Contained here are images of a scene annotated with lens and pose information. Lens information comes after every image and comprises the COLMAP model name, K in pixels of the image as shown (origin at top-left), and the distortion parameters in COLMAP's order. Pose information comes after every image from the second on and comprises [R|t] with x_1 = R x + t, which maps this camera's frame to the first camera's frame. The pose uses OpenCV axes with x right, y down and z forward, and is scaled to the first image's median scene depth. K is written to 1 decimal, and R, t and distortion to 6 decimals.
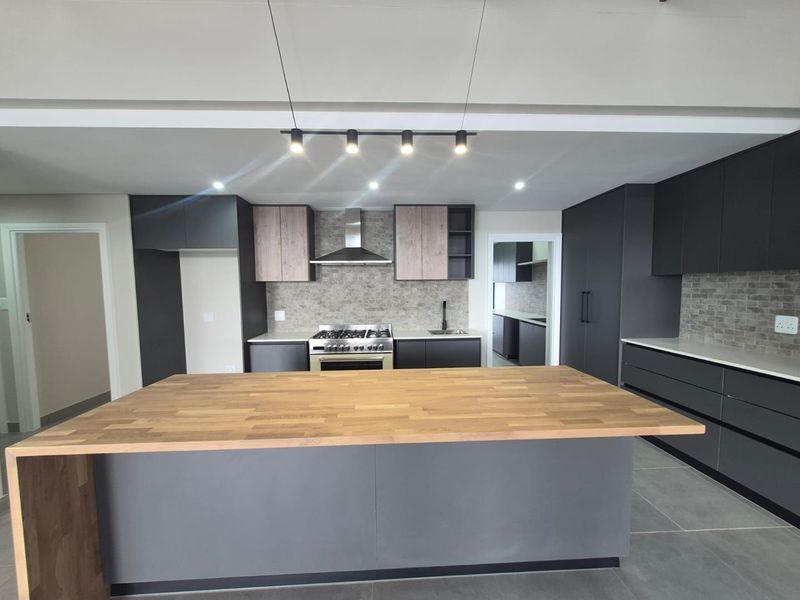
lens RADIAL K [[310.6, 0, 396.3], [0, 310.6, 308.0], [0, 0, 1]] dist [0.003032, -0.001212]
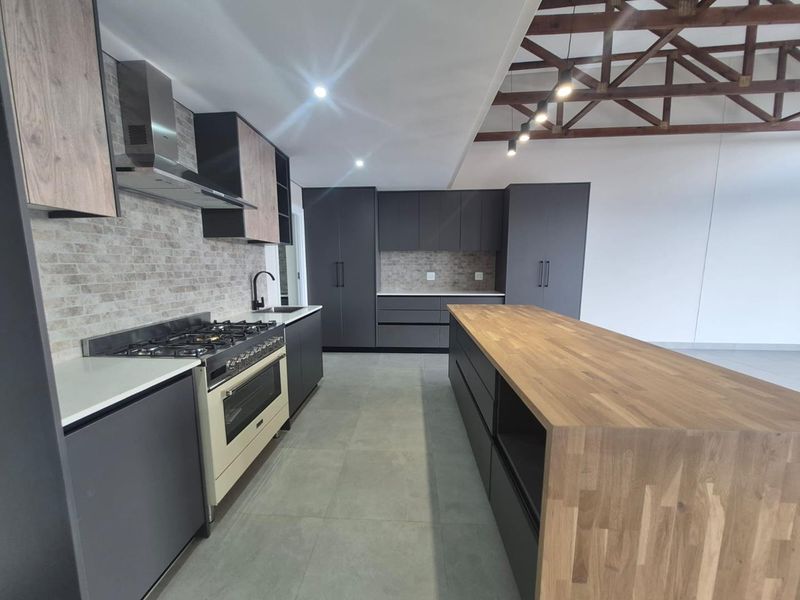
lens RADIAL K [[310.6, 0, 392.6], [0, 310.6, 307.5], [0, 0, 1]] dist [0.003032, -0.001212]
pose [[0.116243, -0.123936, 0.985458, -0.618302], [0.070391, 0.990717, 0.116294, -0.001359], [-0.990723, 0.055849, 0.123888, 0.635246]]
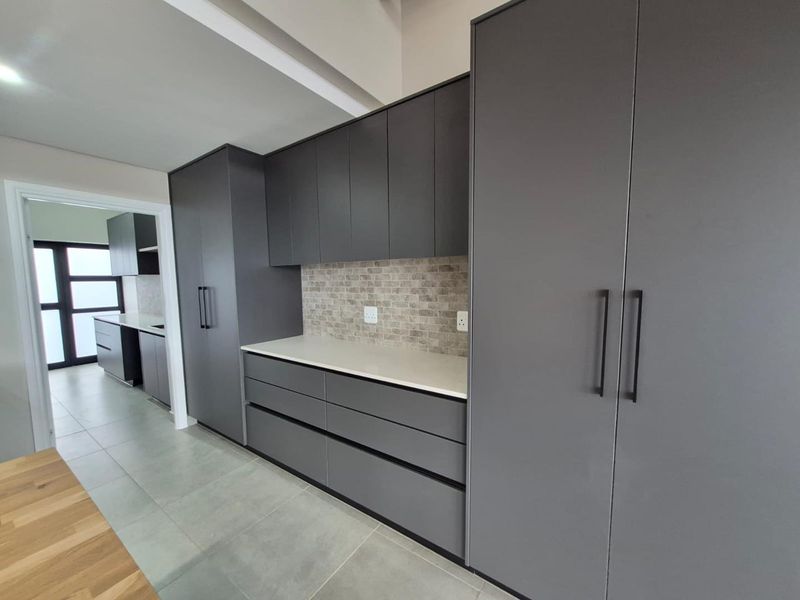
lens RADIAL K [[310.6, 0, 394.4], [0, 310.6, 307.9], [0, 0, 1]] dist [0.003032, -0.001212]
pose [[0.612998, -0.069697, 0.787005, 0.301517], [0.059884, 0.997335, 0.041681, -0.005827], [-0.787812, 0.021579, 0.615538, 0.183379]]
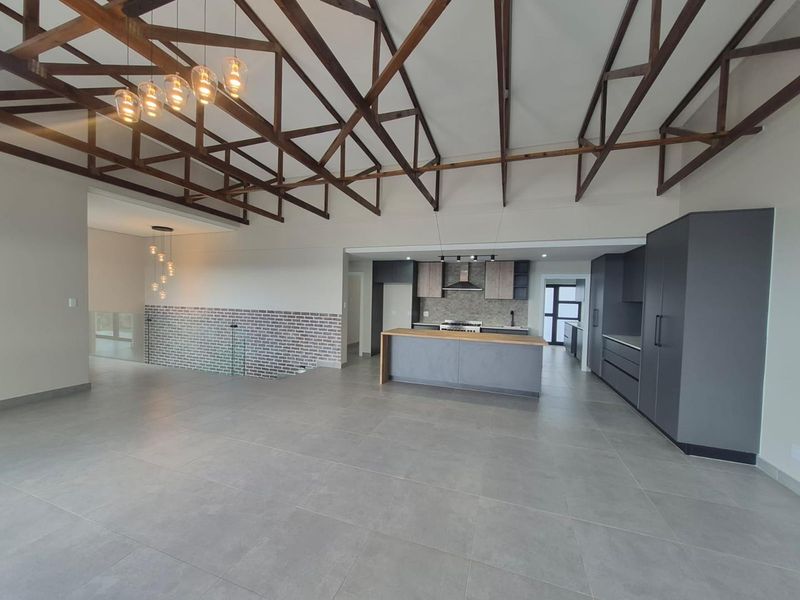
lens RADIAL K [[310.6, 0, 396.6], [0, 310.6, 306.6], [0, 0, 1]] dist [0.003032, -0.001212]
pose [[0.921541, 0.046111, -0.385534, 0.249036], [-0.062195, 0.997632, -0.029346, 0.052991], [0.383268, 0.051022, 0.922227, -1.035540]]
